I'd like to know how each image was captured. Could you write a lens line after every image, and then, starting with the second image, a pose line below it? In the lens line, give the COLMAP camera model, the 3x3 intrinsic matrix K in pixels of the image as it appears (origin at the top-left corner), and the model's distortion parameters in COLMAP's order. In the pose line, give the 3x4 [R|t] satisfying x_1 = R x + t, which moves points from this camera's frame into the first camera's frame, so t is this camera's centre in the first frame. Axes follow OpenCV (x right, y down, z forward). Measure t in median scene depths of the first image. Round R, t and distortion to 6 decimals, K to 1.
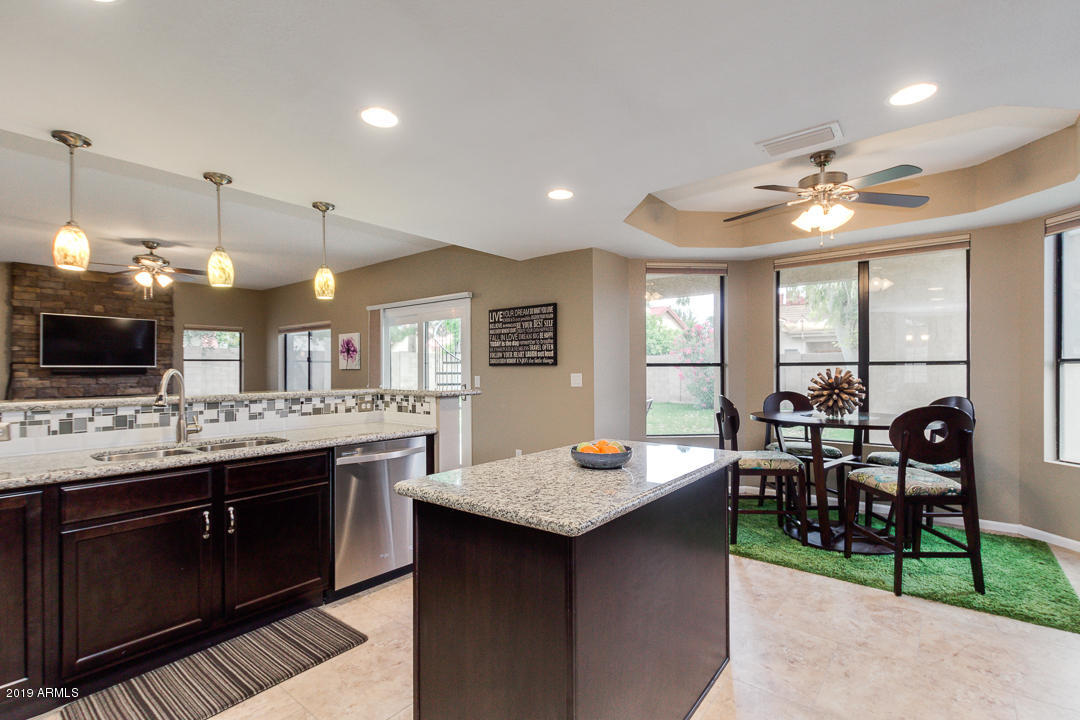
lens RADIAL K [[502.0, 0, 547.8], [0, 502.0, 366.0], [0, 0, 1]] dist [0.015124, -0.005212]
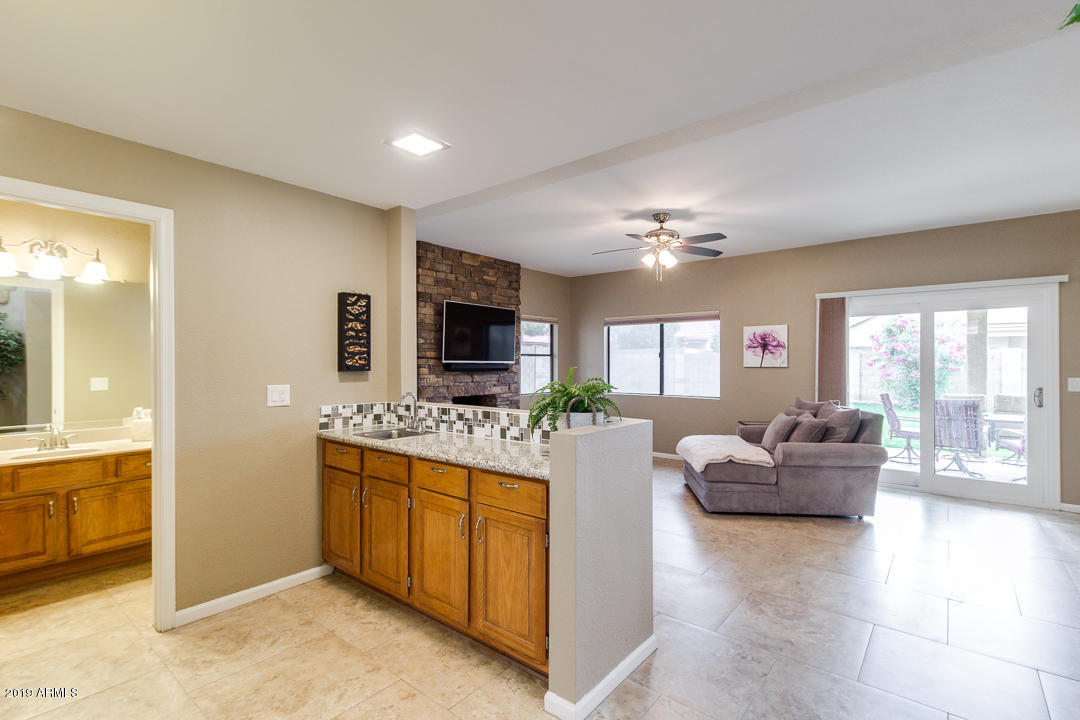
lens RADIAL K [[502.0, 0, 531.7], [0, 502.0, 362.7], [0, 0, 1]] dist [0.015124, -0.005212]
pose [[0.999933, 0.006782, -0.009425, -0.992333], [-0.006755, 0.999973, 0.002931, -0.001140], [0.009445, -0.002867, 0.999951, 0.168774]]
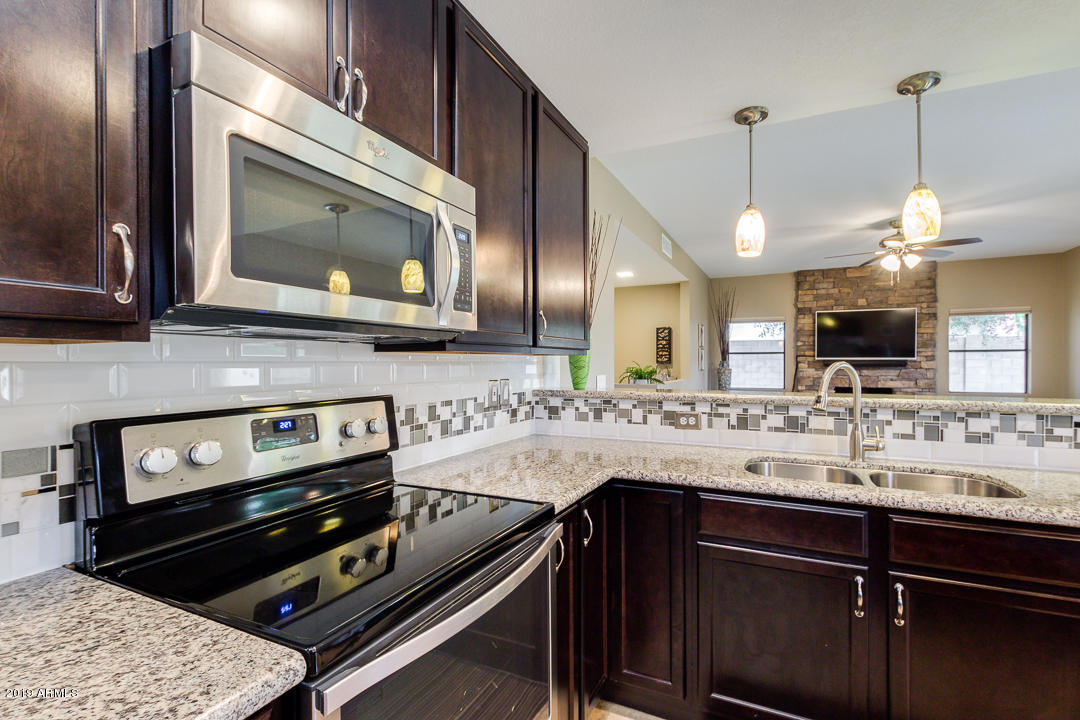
lens RADIAL K [[502.0, 0, 547.6], [0, 502.0, 363.3], [0, 0, 1]] dist [0.015124, -0.005212]
pose [[0.232862, 0.006627, -0.972487, -0.051327], [0.003372, 0.999965, 0.007622, 0.000508], [0.972504, -0.005054, 0.232832, 0.181455]]
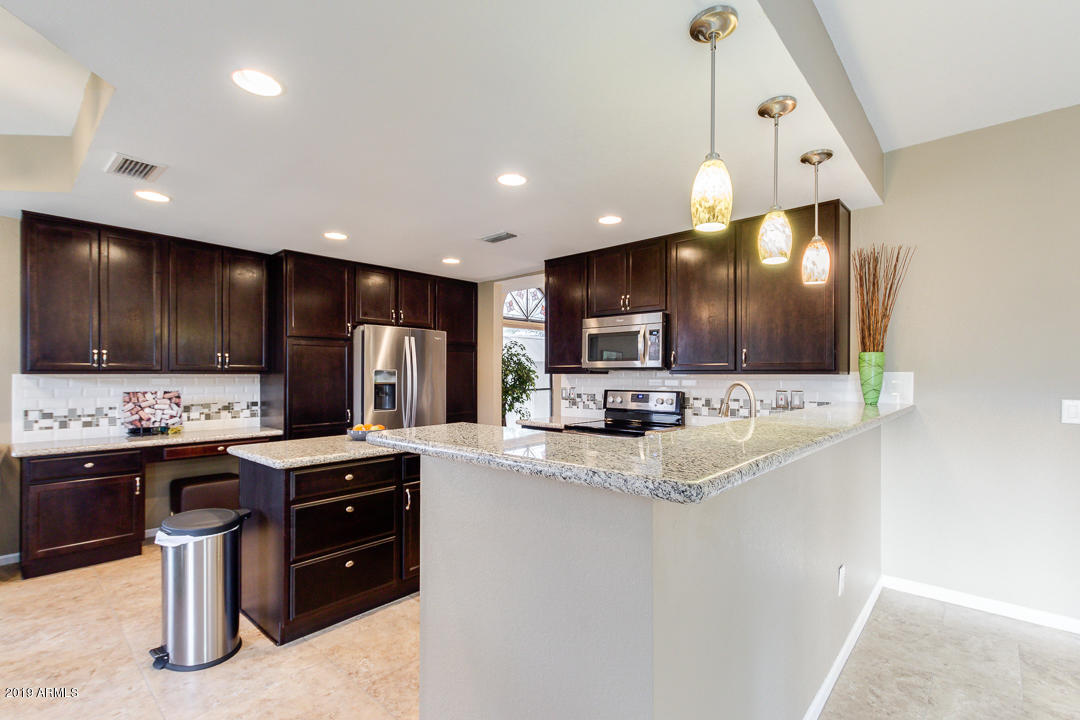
lens RADIAL K [[502.0, 0, 541.1], [0, 502.0, 366.6], [0, 0, 1]] dist [0.015124, -0.005212]
pose [[-0.996951, 0.003281, 0.077957, -0.208483], [0.001730, 0.999799, -0.019954, -0.000854], [-0.078007, -0.019758, -0.996757, 0.898239]]
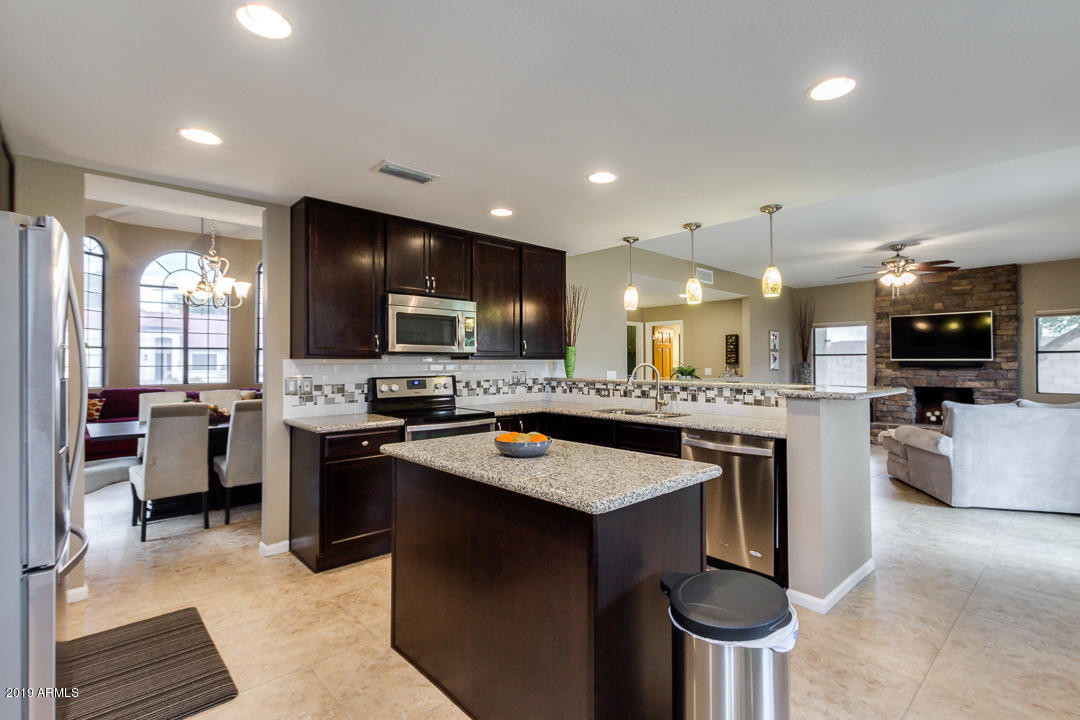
lens RADIAL K [[502.0, 0, 536.1], [0, 502.0, 358.5], [0, 0, 1]] dist [0.015124, -0.005212]
pose [[-0.161124, -0.004228, -0.986925, 0.404923], [0.005450, 0.999972, -0.005174, -0.001122], [0.986919, -0.006212, -0.161096, 0.413668]]
